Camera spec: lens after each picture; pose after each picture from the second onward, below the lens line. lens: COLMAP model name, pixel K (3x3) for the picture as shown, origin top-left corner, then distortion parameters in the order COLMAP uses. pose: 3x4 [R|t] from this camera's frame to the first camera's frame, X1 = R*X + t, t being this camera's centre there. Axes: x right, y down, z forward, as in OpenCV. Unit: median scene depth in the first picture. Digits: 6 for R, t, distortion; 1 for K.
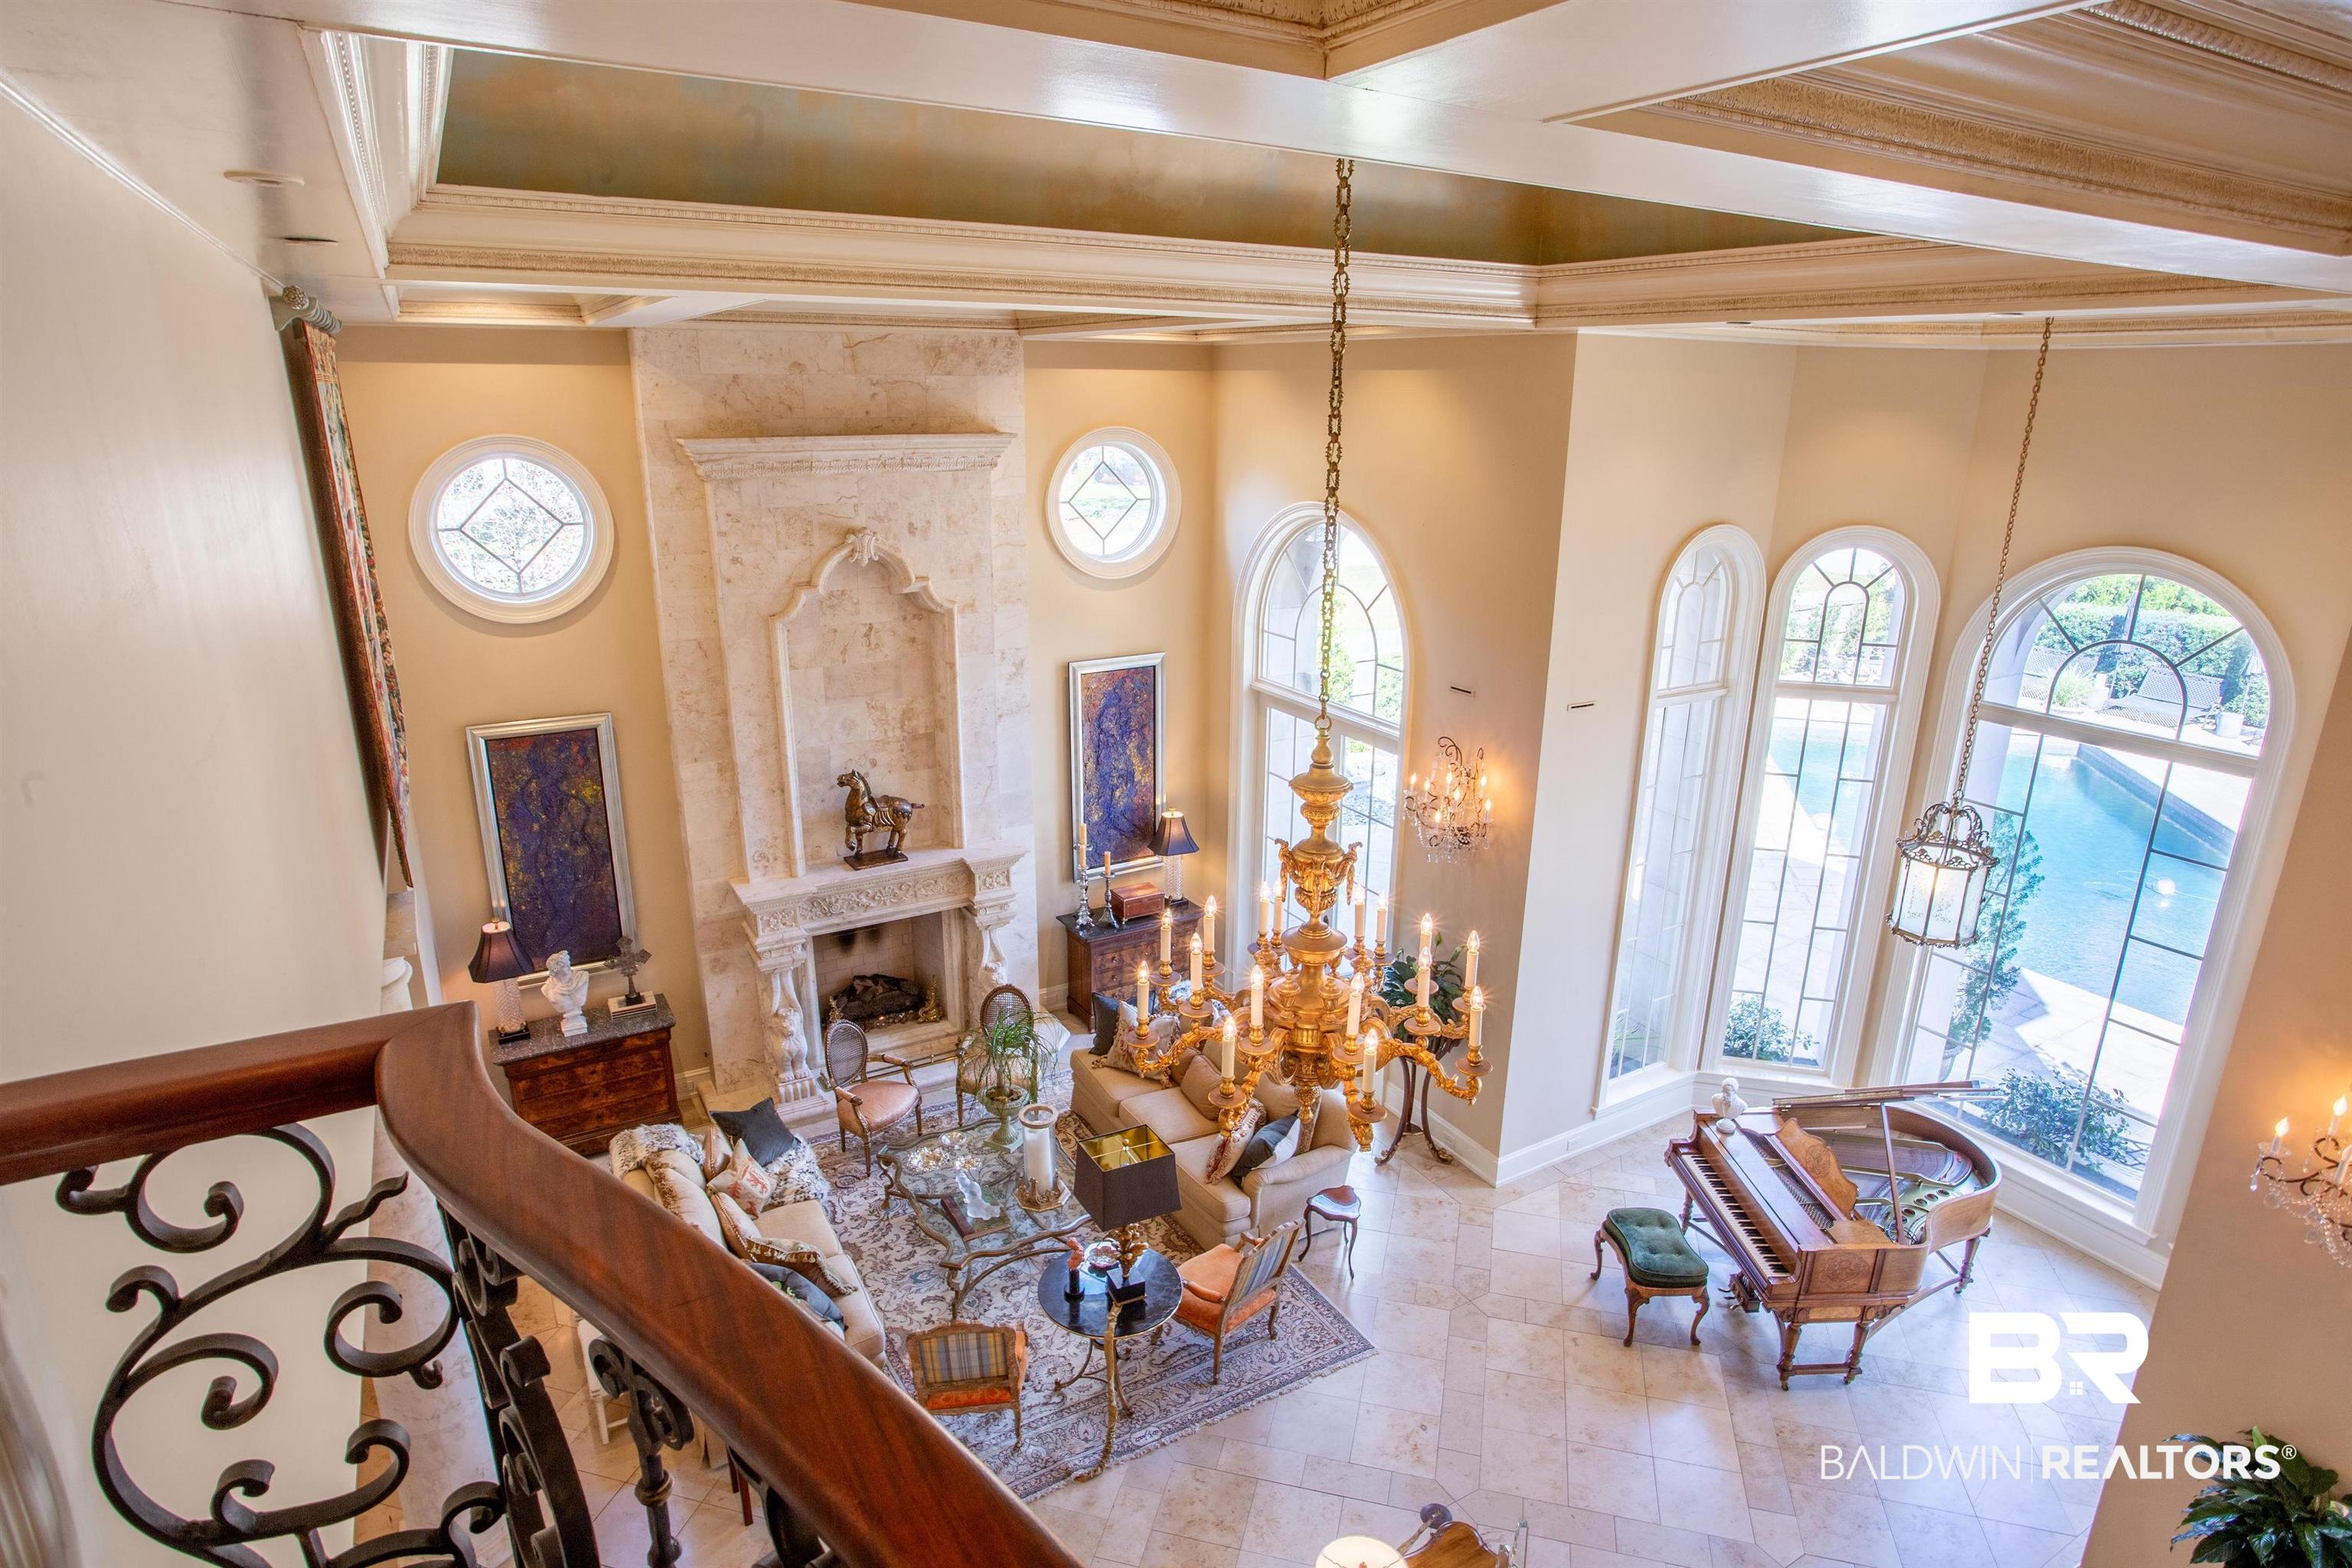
lens RADIAL K [[1278.1, 0, 1176.0], [0, 1278.1, 784.0], [0, 0, 1]] dist [-0.052756, 0.000466]
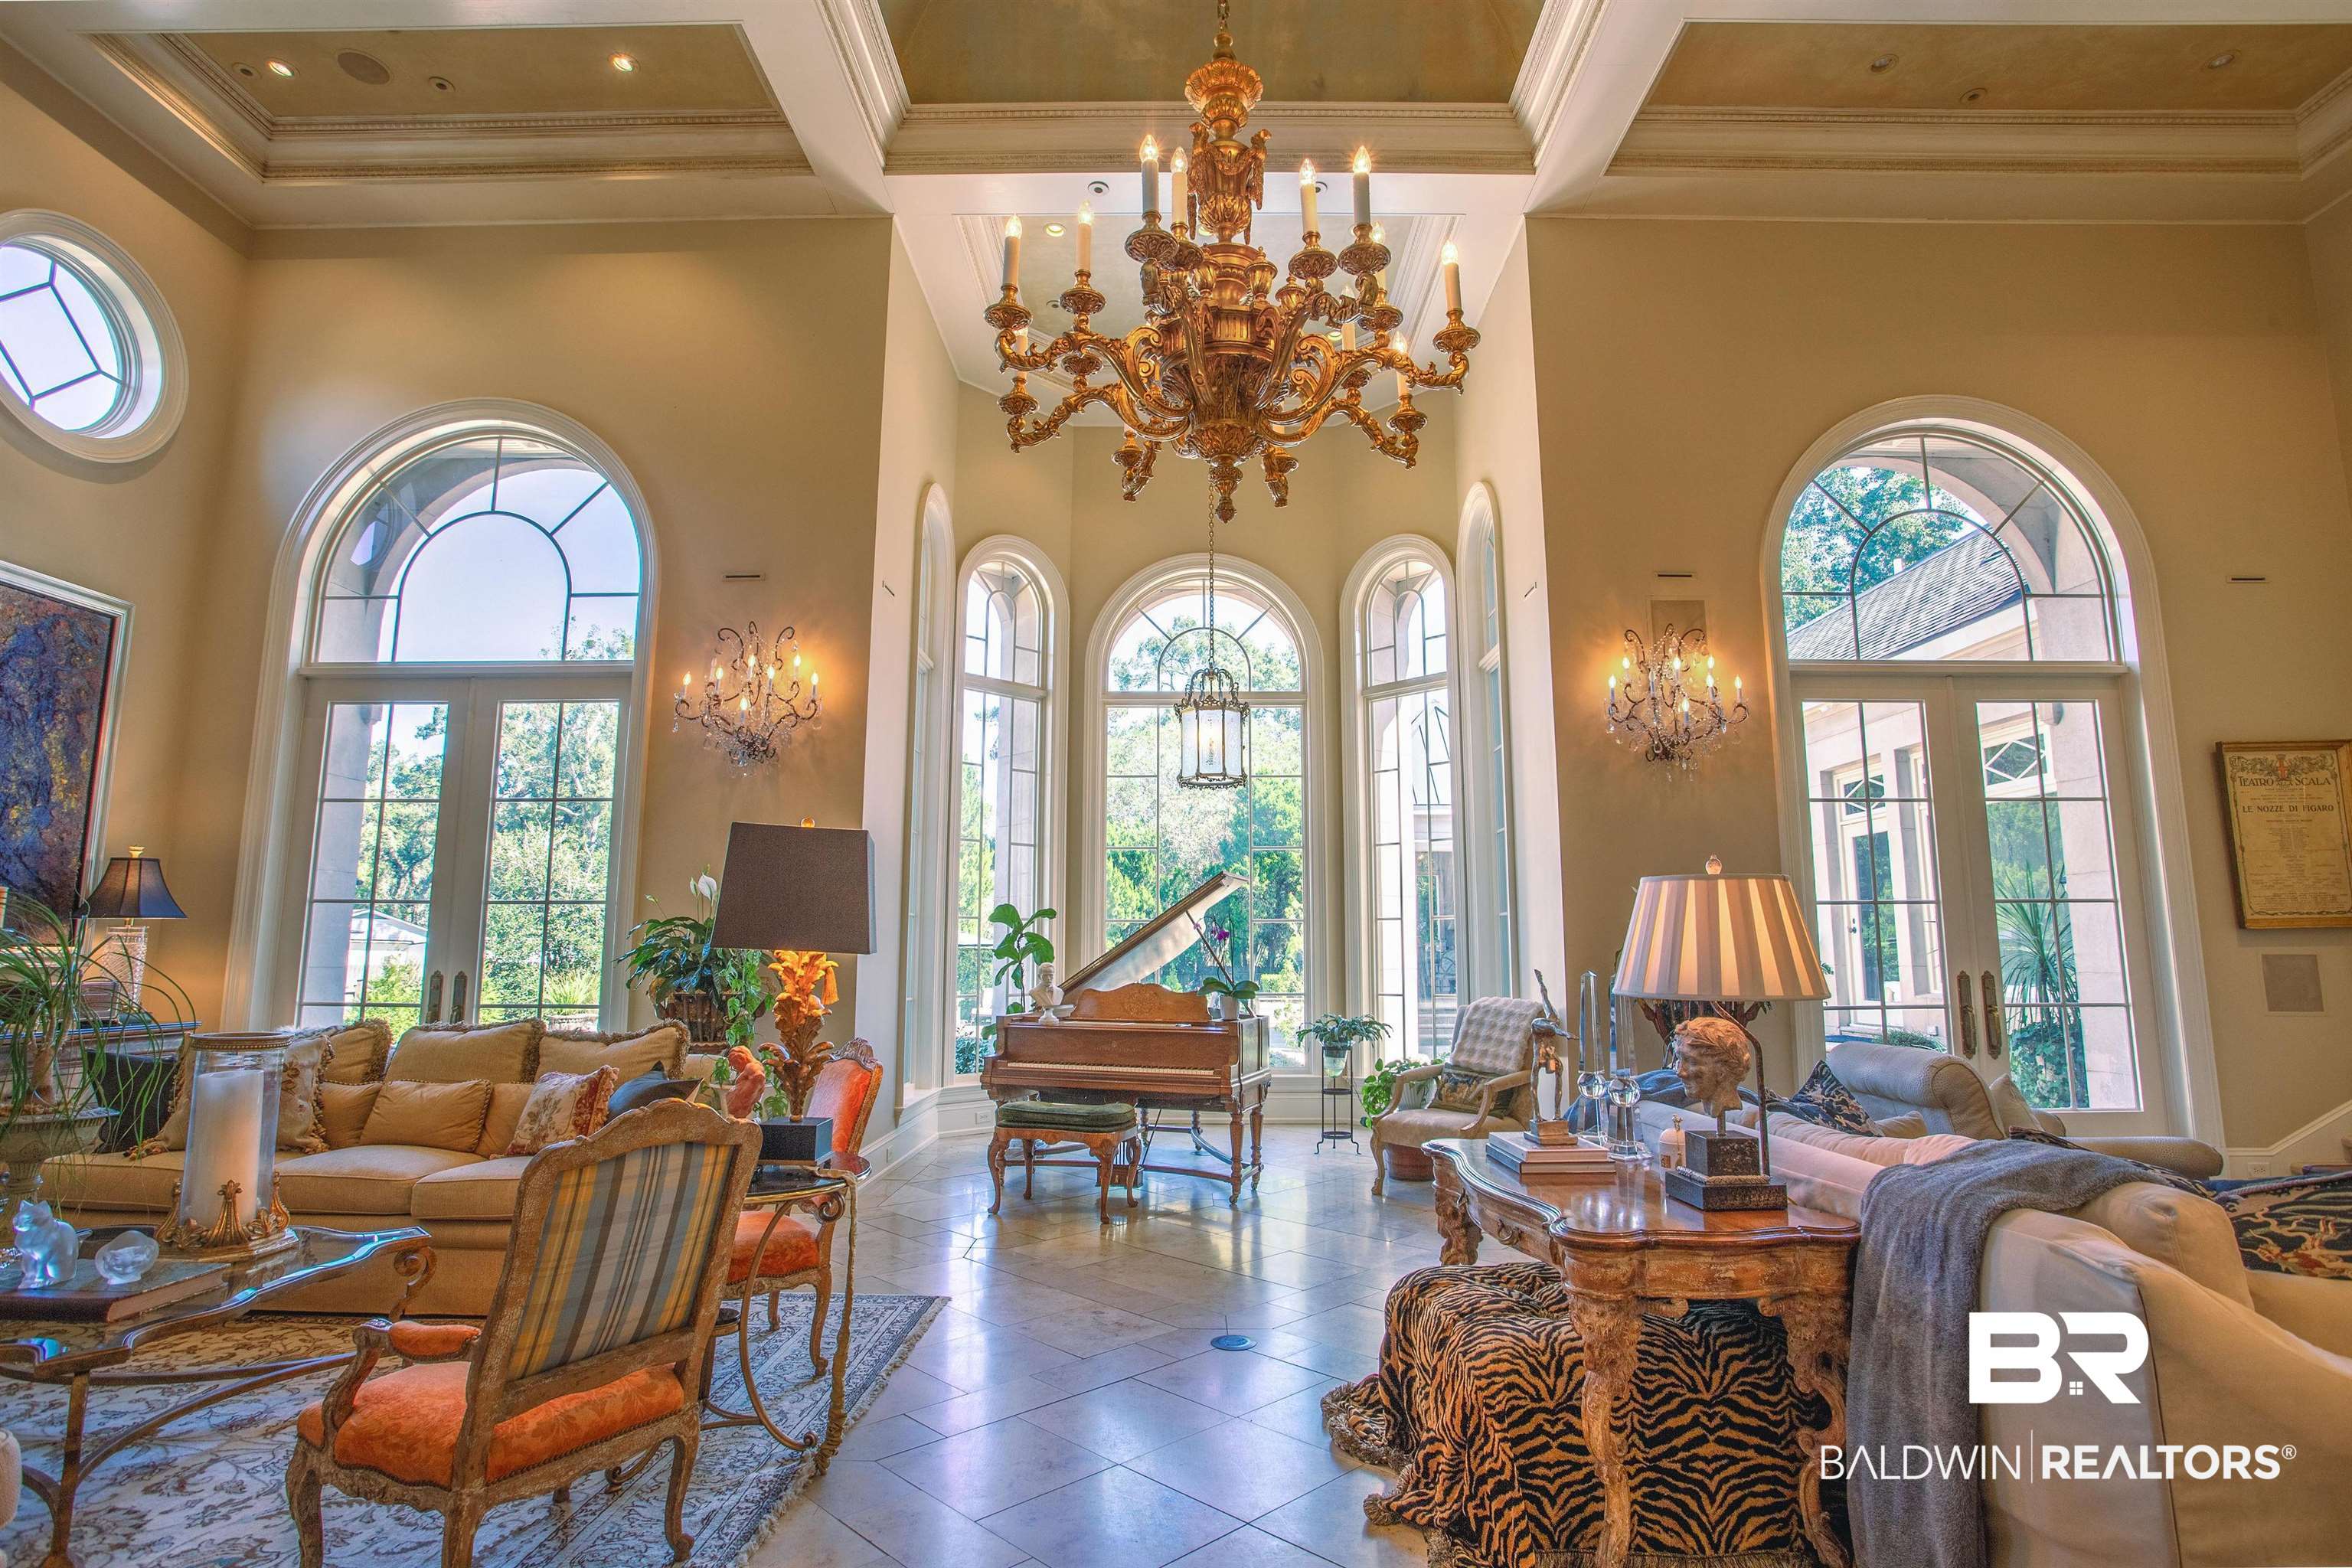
lens RADIAL K [[1157.9, 0, 1176.0], [0, 1157.9, 784.0], [0, 0, 1]] dist [-0.073806, 0.033601]
pose [[0.504115, 0.116725, 0.855712, -0.228124], [0.261578, 0.923648, -0.280092, 0.291861], [-0.823070, 0.365034, 0.435092, 0.404874]]
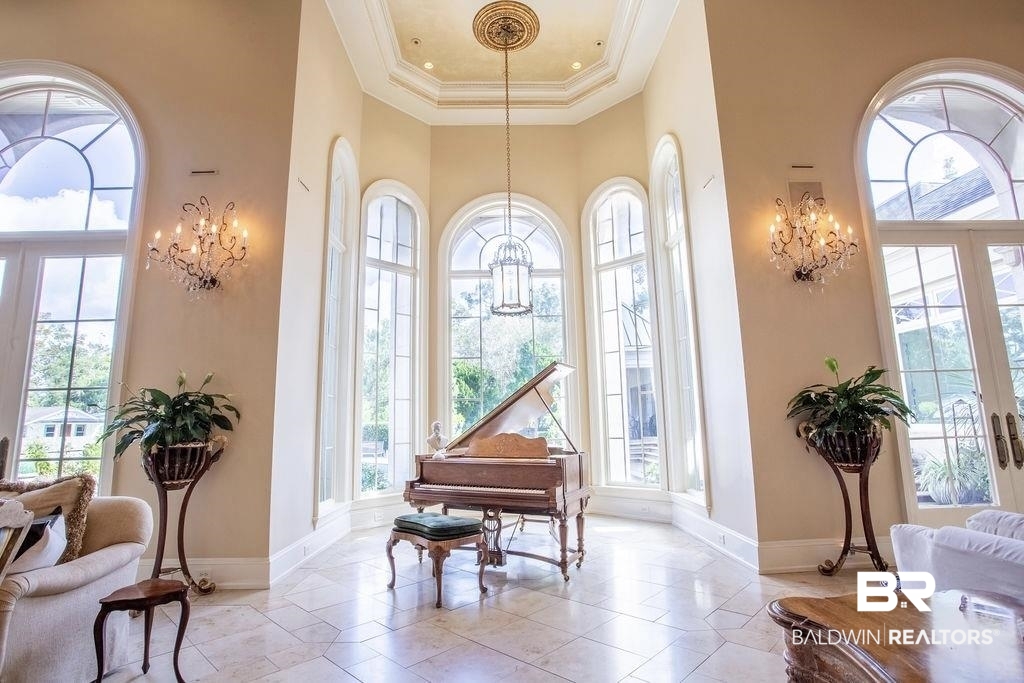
lens RADIAL K [[504.1, 0, 512.0], [0, 504.1, 341.5], [0, 0, 1]] dist [-0.073806, 0.033601]
pose [[0.474741, 0.120837, 0.871791, -0.036076], [0.288487, 0.914443, -0.283847, 0.268726], [-0.831503, 0.386254, 0.399263, 0.511079]]
